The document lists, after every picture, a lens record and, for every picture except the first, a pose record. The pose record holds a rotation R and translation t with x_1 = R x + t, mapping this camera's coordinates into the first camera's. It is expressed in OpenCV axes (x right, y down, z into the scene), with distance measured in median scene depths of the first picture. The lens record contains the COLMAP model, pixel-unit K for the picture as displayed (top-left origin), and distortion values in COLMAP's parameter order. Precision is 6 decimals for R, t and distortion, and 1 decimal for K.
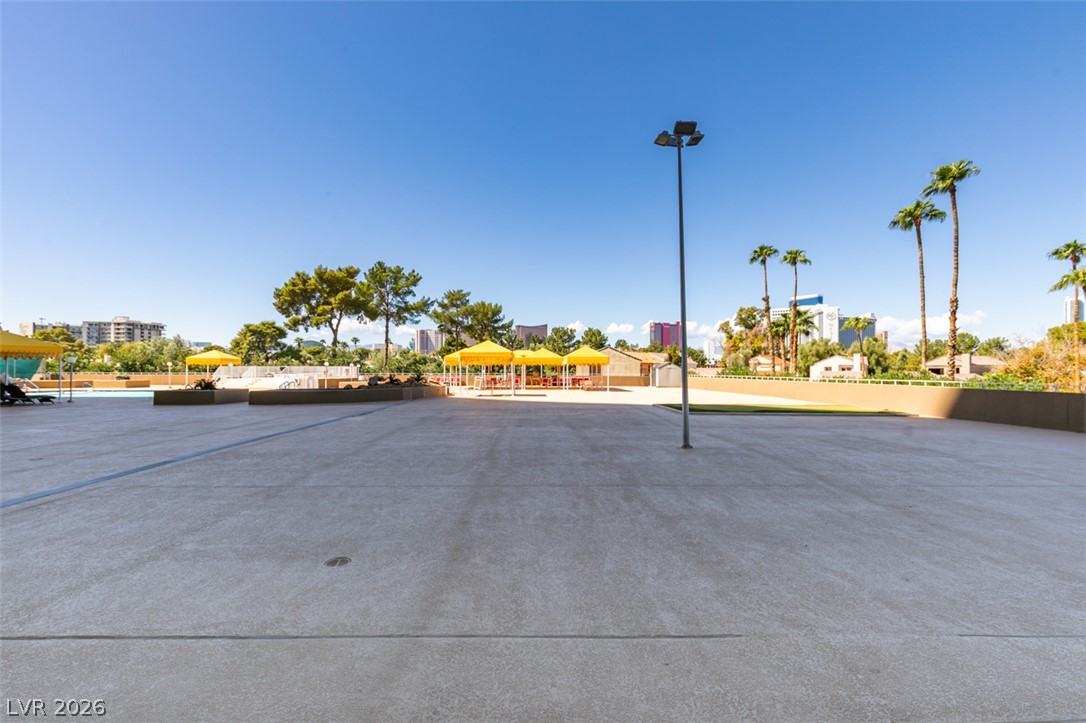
lens RADIAL K [[492.3, 0, 540.9], [0, 492.3, 369.2], [0, 0, 1]] dist [0.001629, 0.000332]
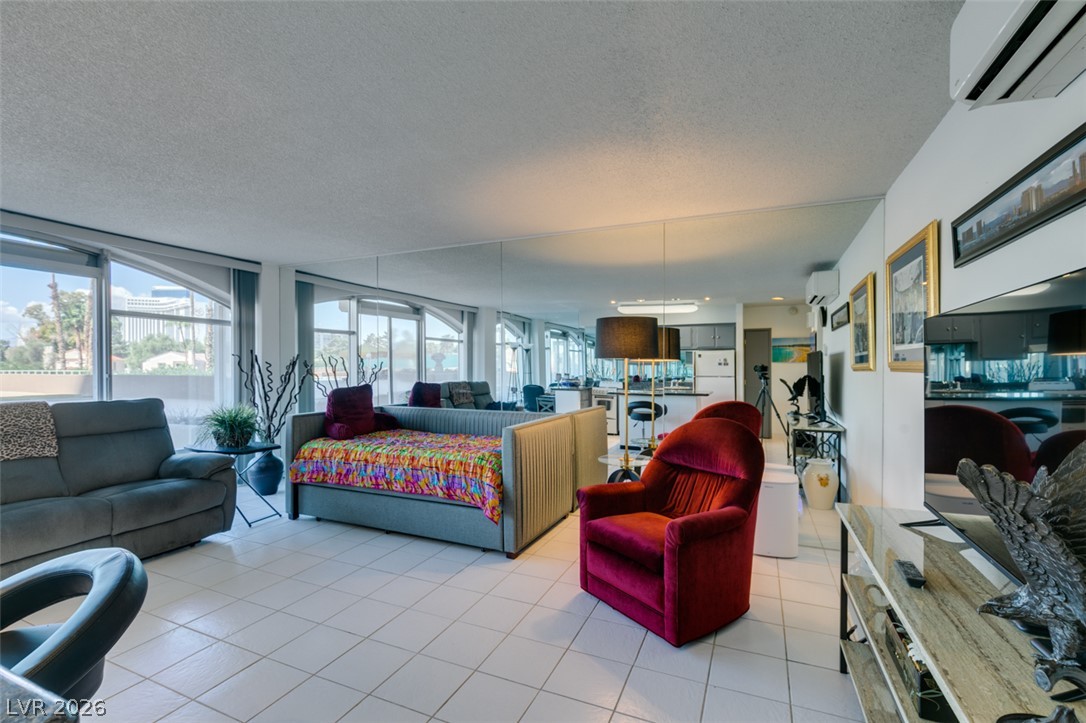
lens RADIAL K [[487.4, 0, 538.7], [0, 487.4, 370.6], [0, 0, 1]] dist [-0.000522, -0.001655]
pose [[0.421603, -0.007281, 0.906751, 0.028349], [0.000178, 0.999968, 0.007947, 0.004320], [-0.906781, -0.003189, 0.421591, -0.183275]]
